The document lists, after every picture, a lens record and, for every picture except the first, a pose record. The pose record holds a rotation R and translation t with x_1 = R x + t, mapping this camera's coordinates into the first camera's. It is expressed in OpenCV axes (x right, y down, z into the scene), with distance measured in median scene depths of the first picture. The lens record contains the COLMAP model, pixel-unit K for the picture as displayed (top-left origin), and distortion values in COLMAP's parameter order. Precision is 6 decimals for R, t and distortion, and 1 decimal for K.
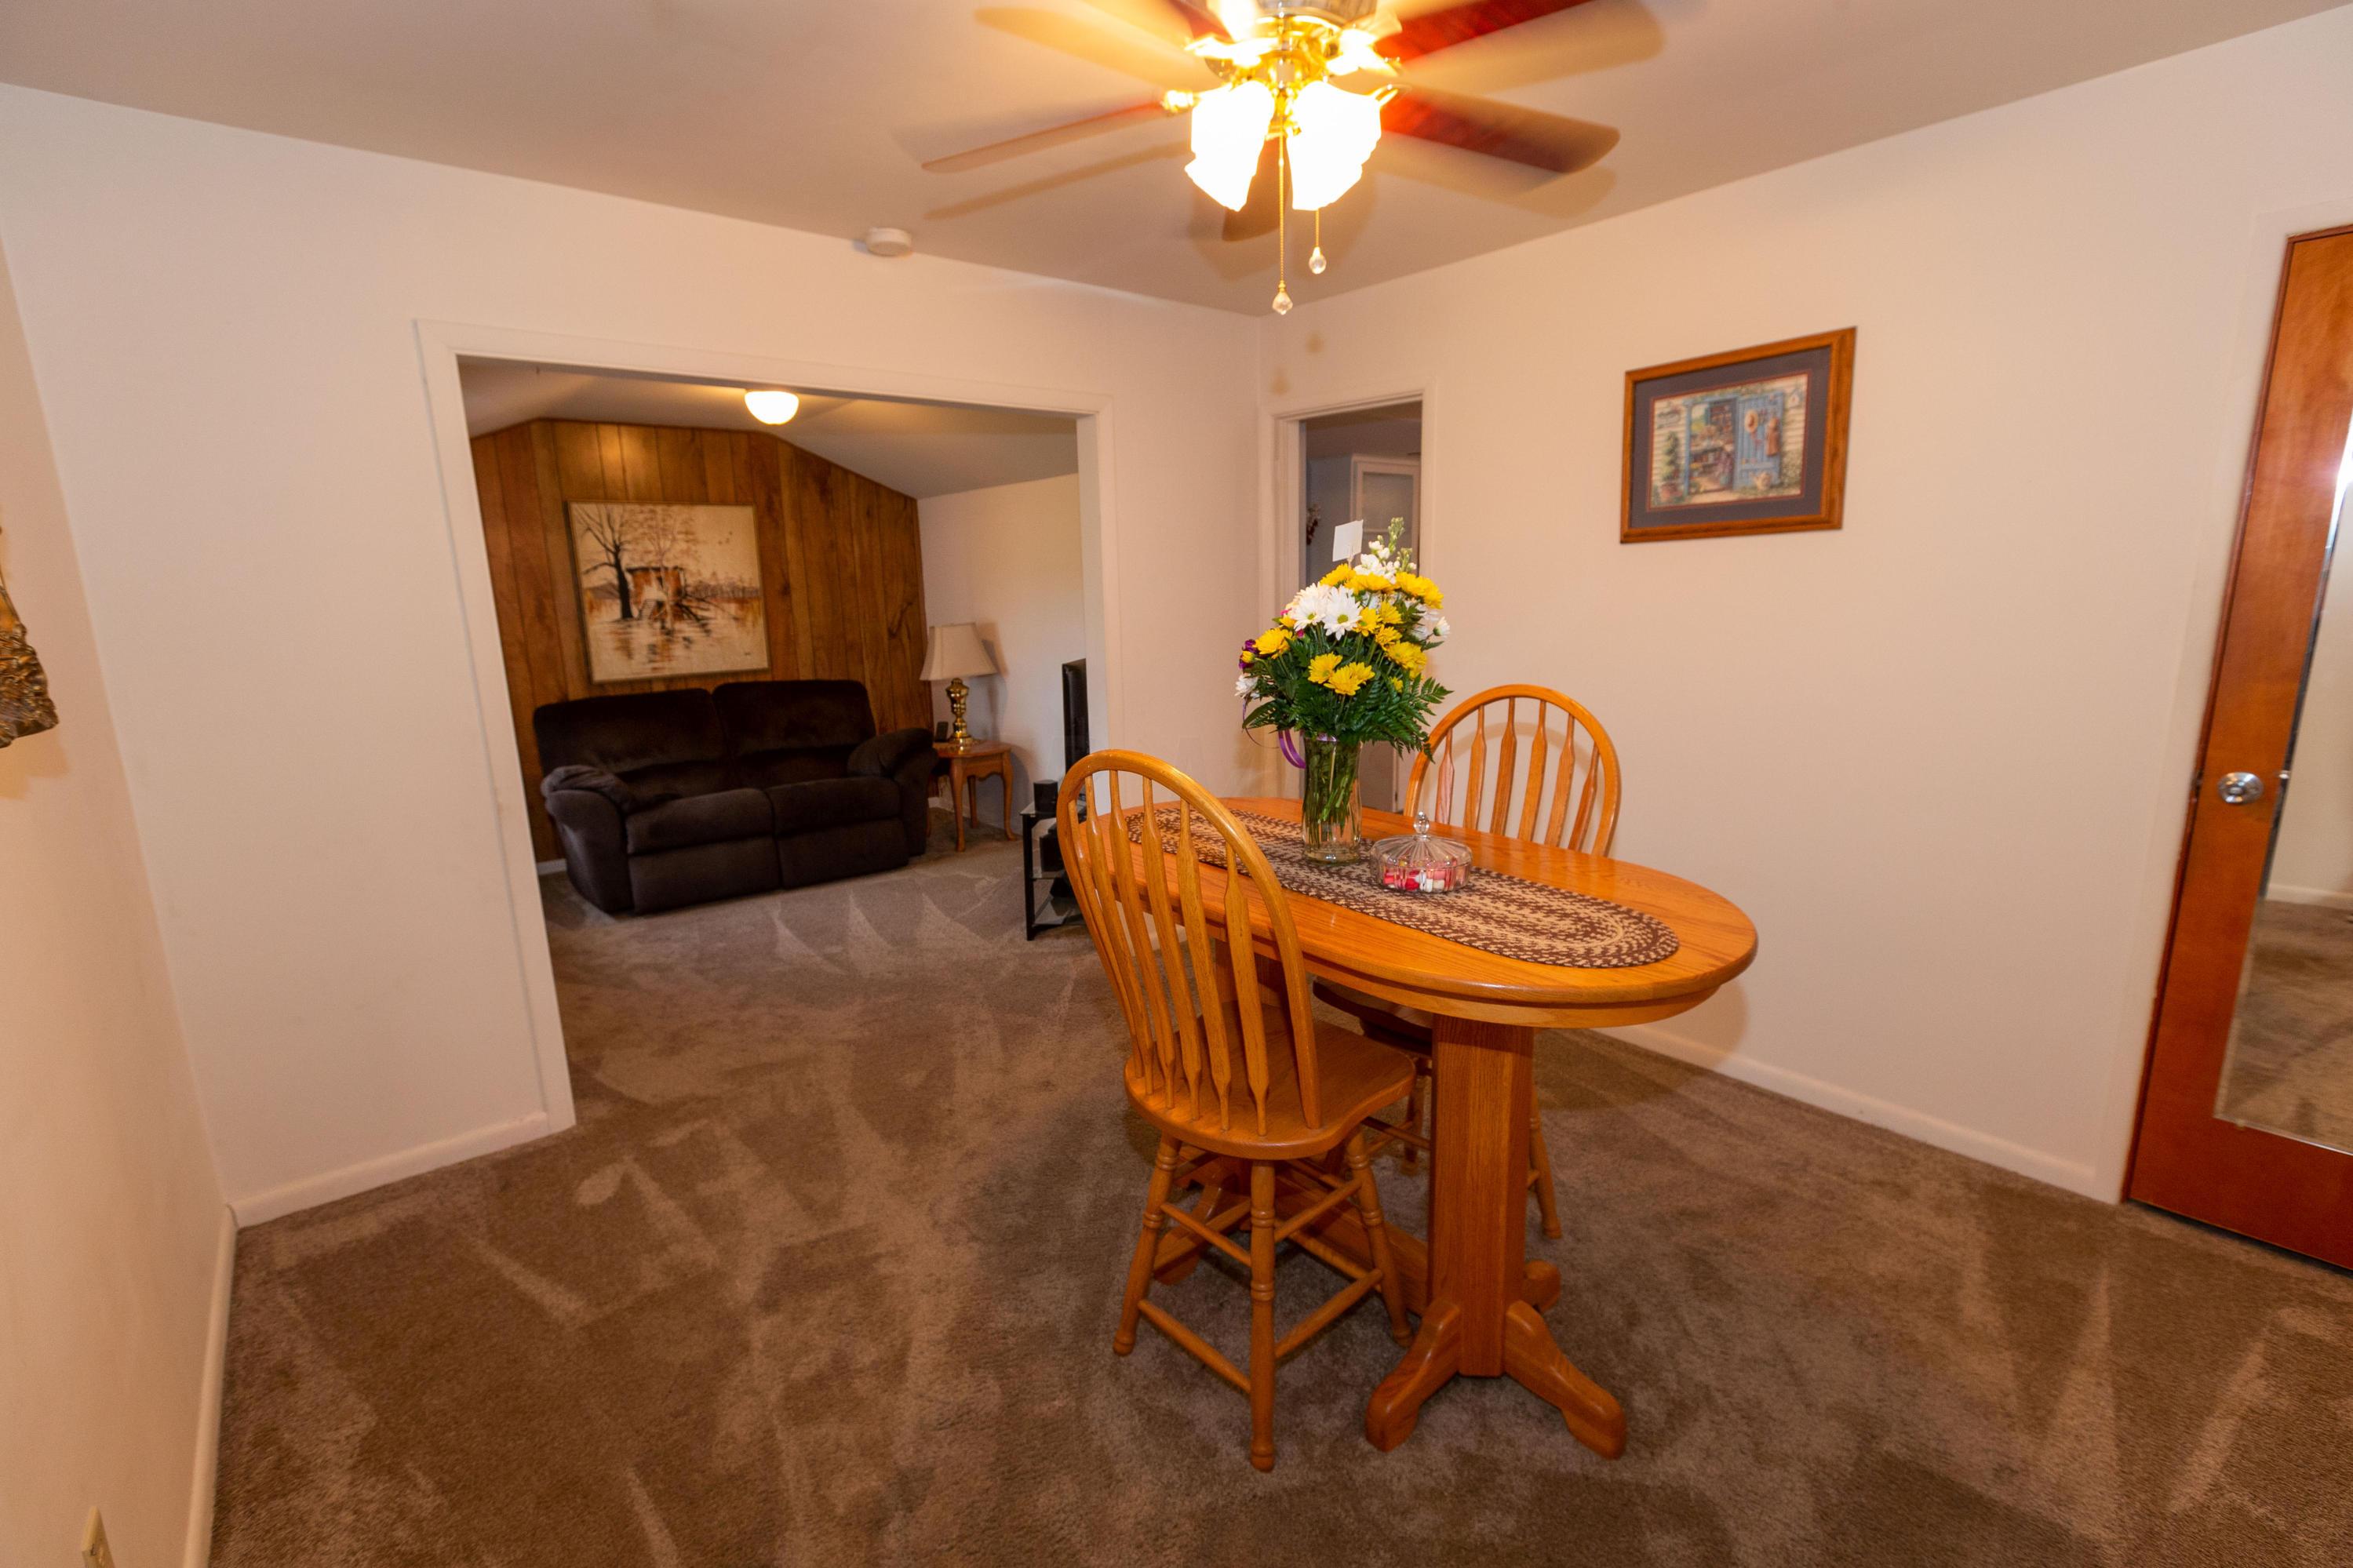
lens RADIAL K [[1053.7, 0, 1184.3], [0, 1053.7, 783.0], [0, 0, 1]] dist [-0.001325, -0.000602]
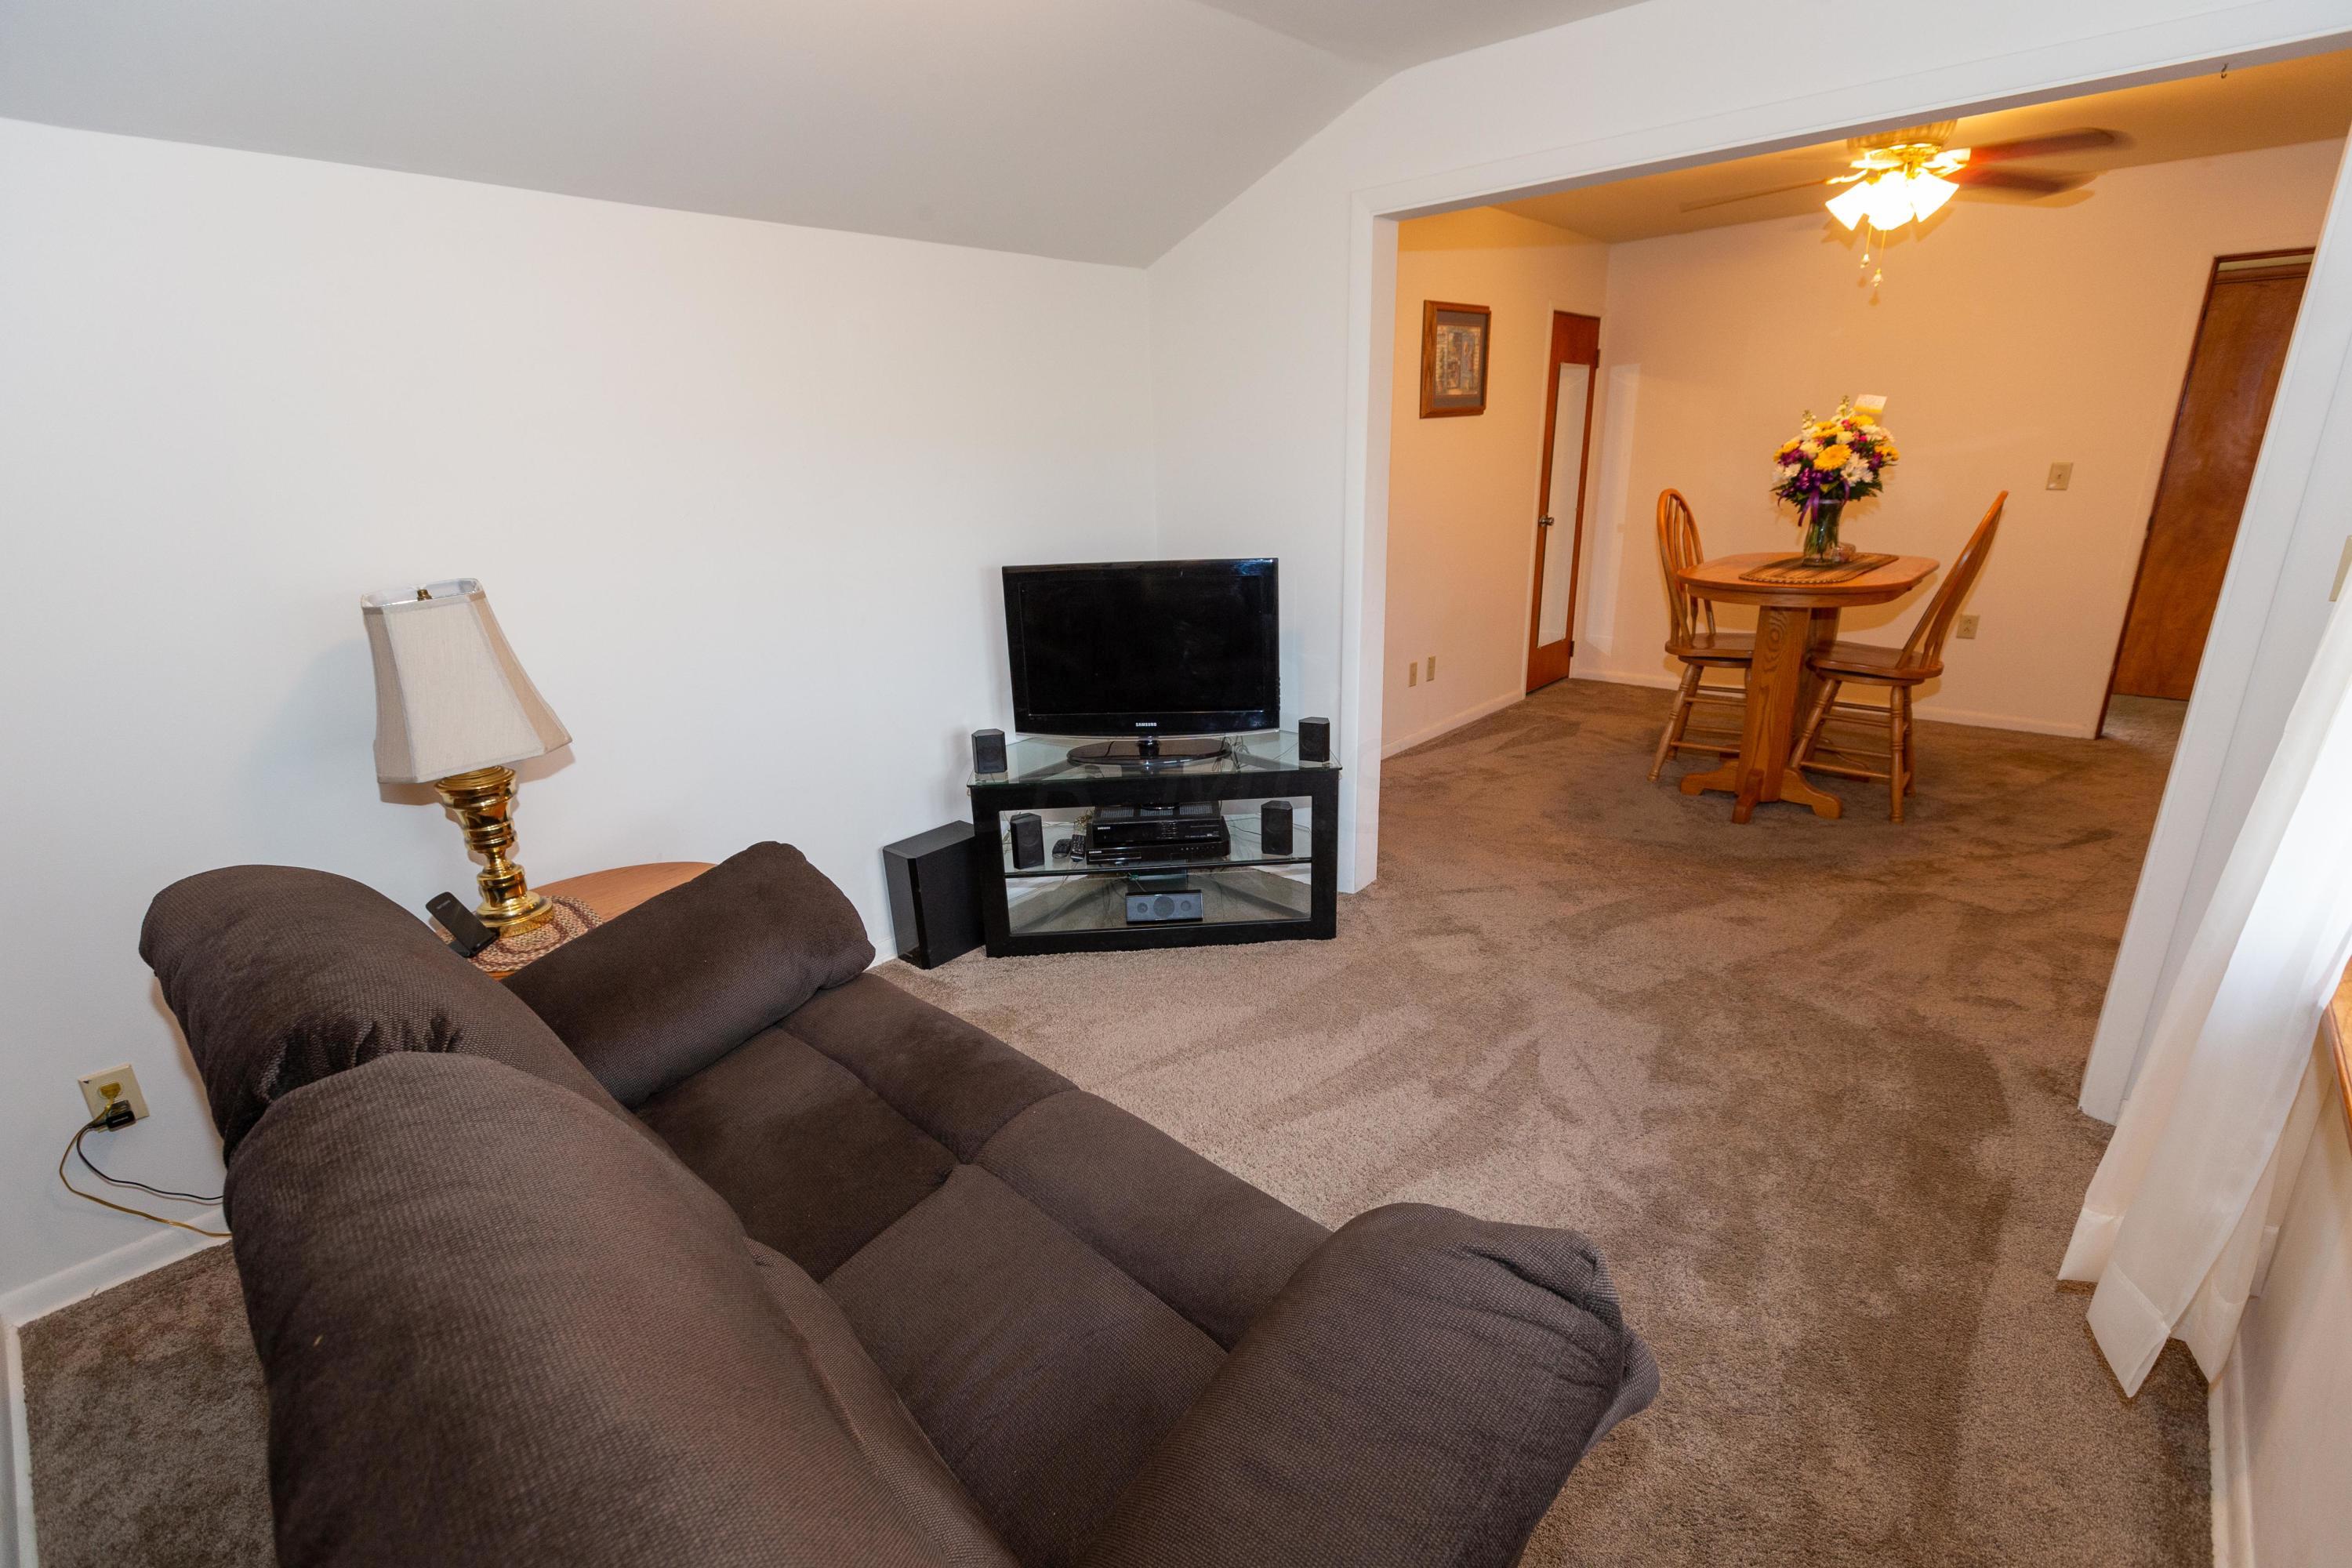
lens RADIAL K [[1053.4, 0, 1183.8], [0, 1053.4, 783.0], [0, 0, 1]] dist [-0.001325, -0.000602]
pose [[-0.130870, -0.277235, 0.951847, -1.213736], [0.221898, 0.927556, 0.300669, -0.293833], [-0.966248, 0.250562, -0.059872, 1.675228]]
